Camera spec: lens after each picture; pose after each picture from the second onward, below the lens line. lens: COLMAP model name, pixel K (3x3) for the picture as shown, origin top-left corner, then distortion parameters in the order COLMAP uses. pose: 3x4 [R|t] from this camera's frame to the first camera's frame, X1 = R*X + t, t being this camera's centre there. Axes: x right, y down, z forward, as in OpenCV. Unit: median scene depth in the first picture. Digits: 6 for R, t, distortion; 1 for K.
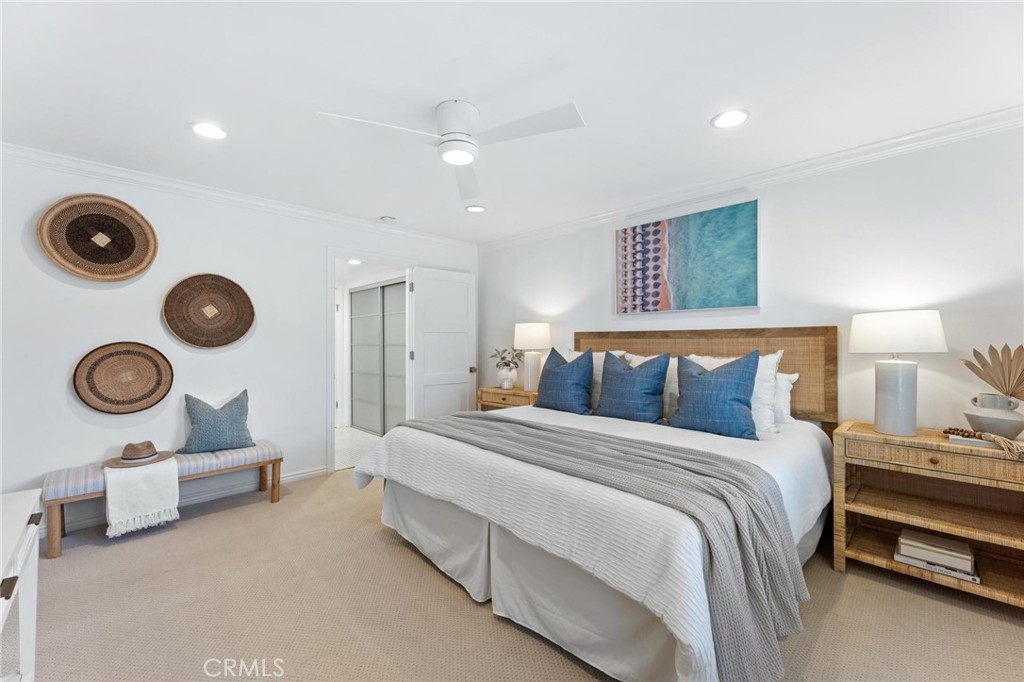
lens RADIAL K [[409.9, 0, 512.0], [0, 409.9, 341.0], [0, 0, 1]] dist [0.001094, 0.000123]
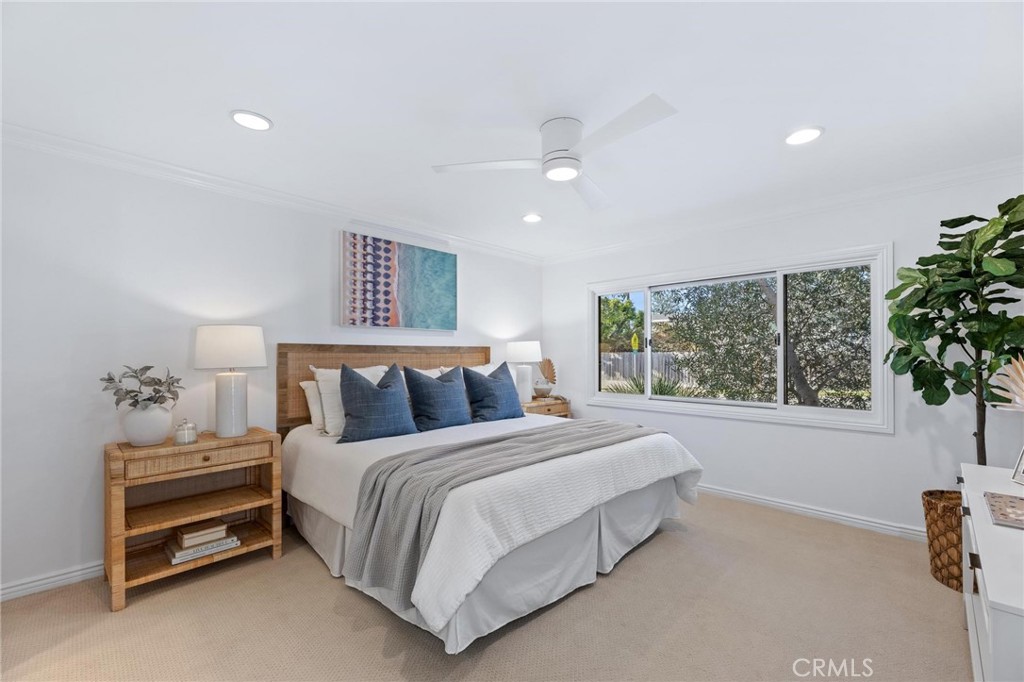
lens RADIAL K [[418.4, 0, 511.0], [0, 418.4, 353.3], [0, 0, 1]] dist [-0.002190, -0.000067]
pose [[0.003276, 0.006254, 0.999975, -0.684123], [-0.000254, 0.999980, -0.006253, 0.001077], [-0.999995, -0.000233, 0.003278, 0.669412]]
